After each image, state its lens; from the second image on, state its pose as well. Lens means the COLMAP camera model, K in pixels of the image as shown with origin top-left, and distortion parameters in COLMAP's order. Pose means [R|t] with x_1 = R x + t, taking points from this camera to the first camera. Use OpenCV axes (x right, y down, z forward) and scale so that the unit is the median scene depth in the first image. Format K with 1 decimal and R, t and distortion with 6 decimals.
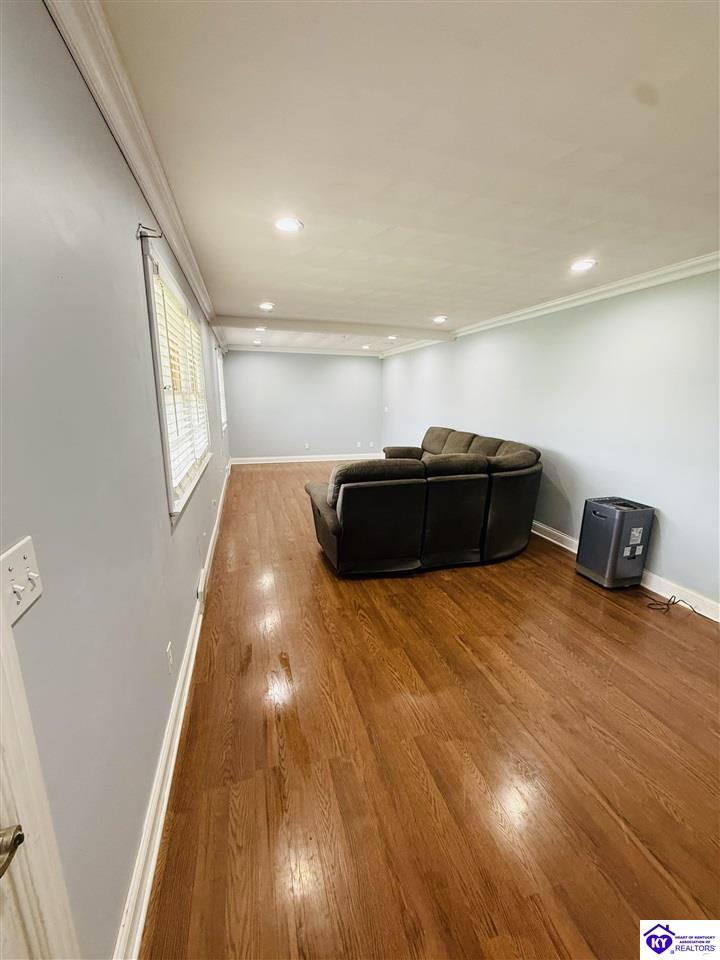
lens RADIAL K [[385.1, 0, 360.0], [0, 385.1, 480.0], [0, 0, 1]] dist [-0.002565, -0.000065]
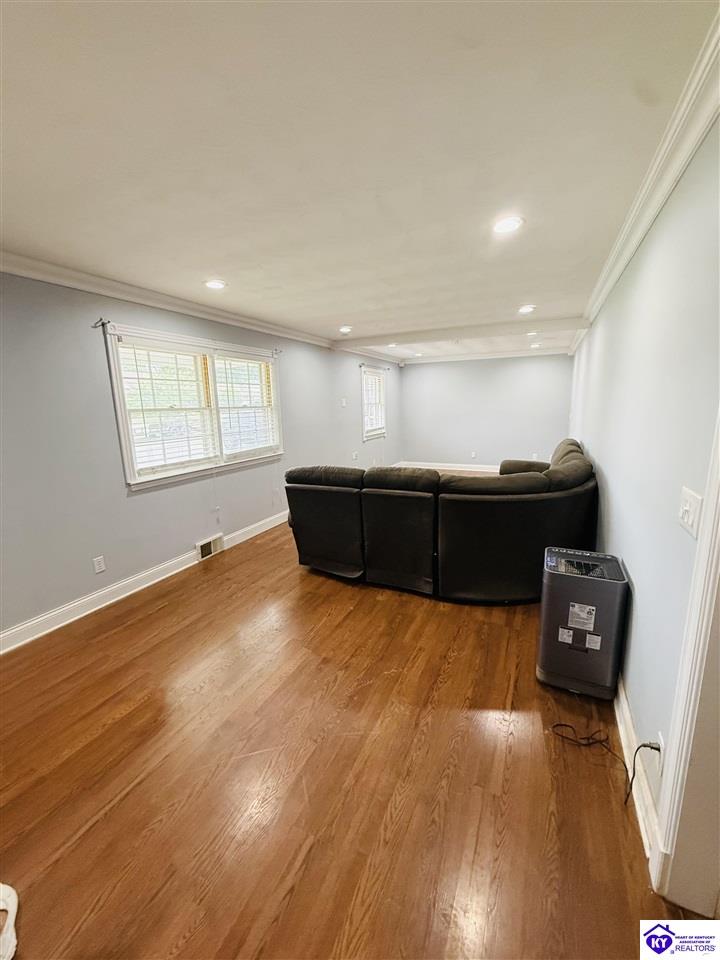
lens RADIAL K [[385.1, 0, 360.0], [0, 385.1, 480.0], [0, 0, 1]] dist [-0.002565, -0.000065]
pose [[0.740828, 0.104407, -0.663530, 0.776912], [-0.116735, 0.992826, 0.025887, -0.048416], [0.661473, 0.058279, 0.747701, 0.246587]]
